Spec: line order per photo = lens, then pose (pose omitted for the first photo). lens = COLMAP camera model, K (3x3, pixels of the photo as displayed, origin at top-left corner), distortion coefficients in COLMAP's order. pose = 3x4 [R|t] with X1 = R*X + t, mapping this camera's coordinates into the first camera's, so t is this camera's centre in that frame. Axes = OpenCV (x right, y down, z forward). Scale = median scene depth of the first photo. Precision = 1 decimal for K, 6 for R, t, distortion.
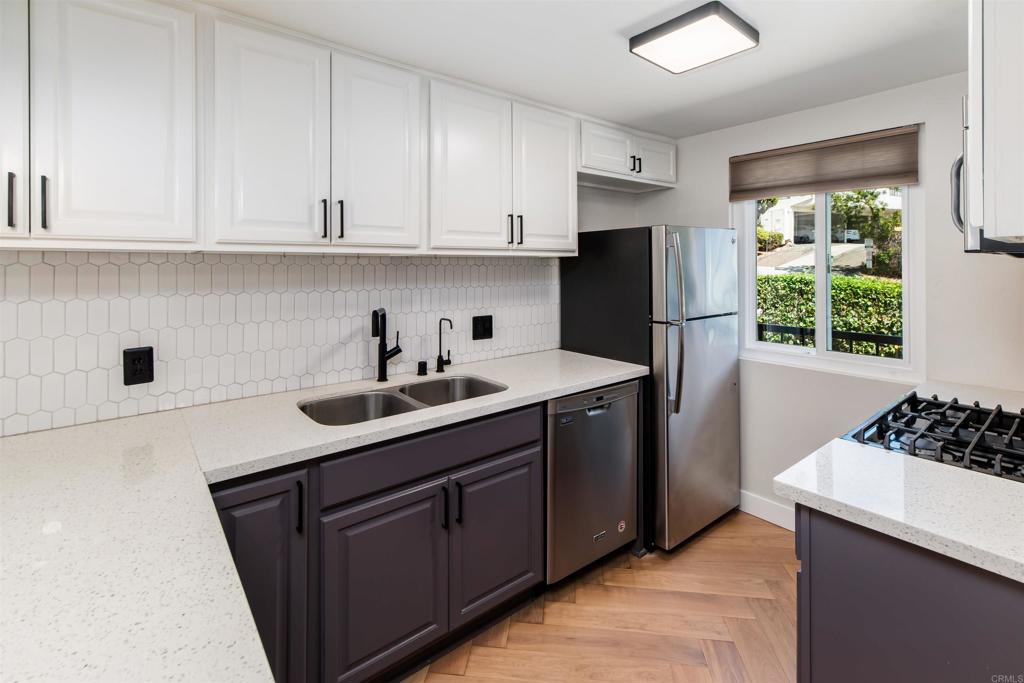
lens RADIAL K [[469.9, 0, 518.5], [0, 469.9, 288.3], [0, 0, 1]] dist [0.002616, 0.000589]
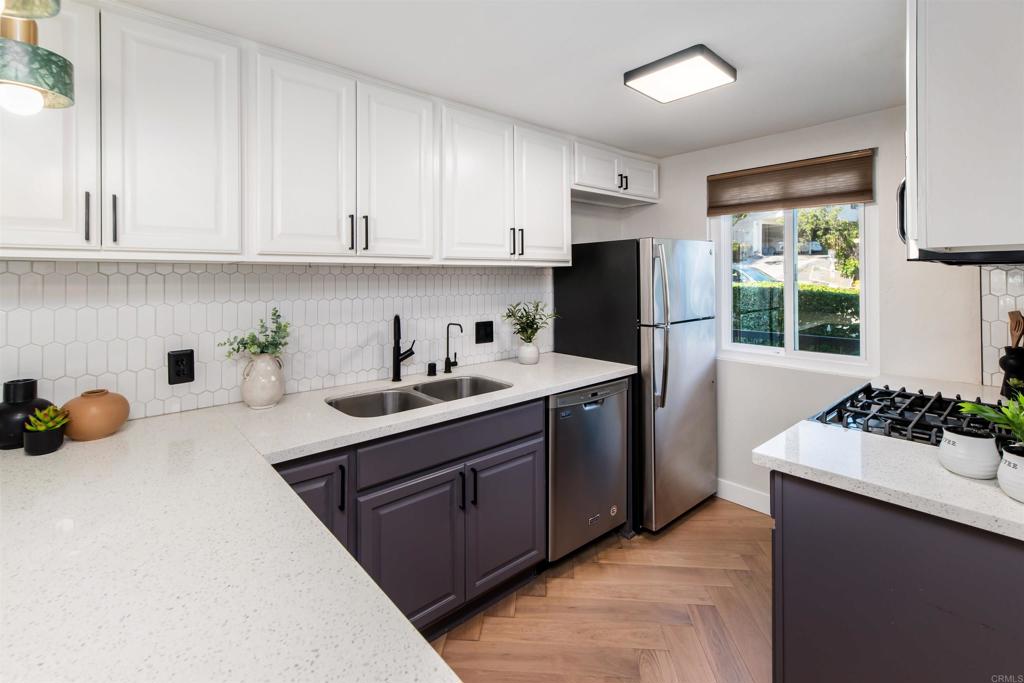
lens RADIAL K [[459.1, 0, 515.6], [0, 459.1, 300.6], [0, 0, 1]] dist [0.001551, 0.000388]
pose [[0.999296, -0.005145, 0.037172, -0.055202], [0.004998, 0.999979, 0.004050, 0.008657], [-0.037192, -0.003862, 0.999301, -0.078068]]
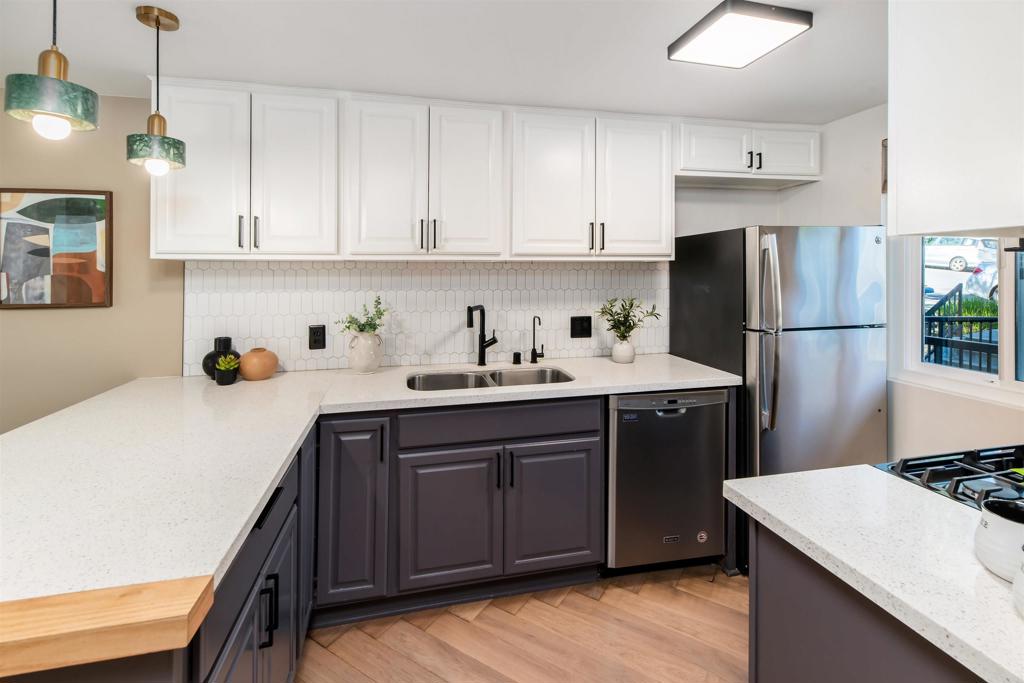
lens RADIAL K [[463.7, 0, 508.4], [0, 463.7, 296.8], [0, 0, 1]] dist [0.000136, 0.000010]
pose [[0.898350, 0.022490, -0.438704, 0.308553], [-0.019630, 0.999746, 0.011053, 0.006501], [0.438841, -0.001318, 0.898564, -0.047172]]
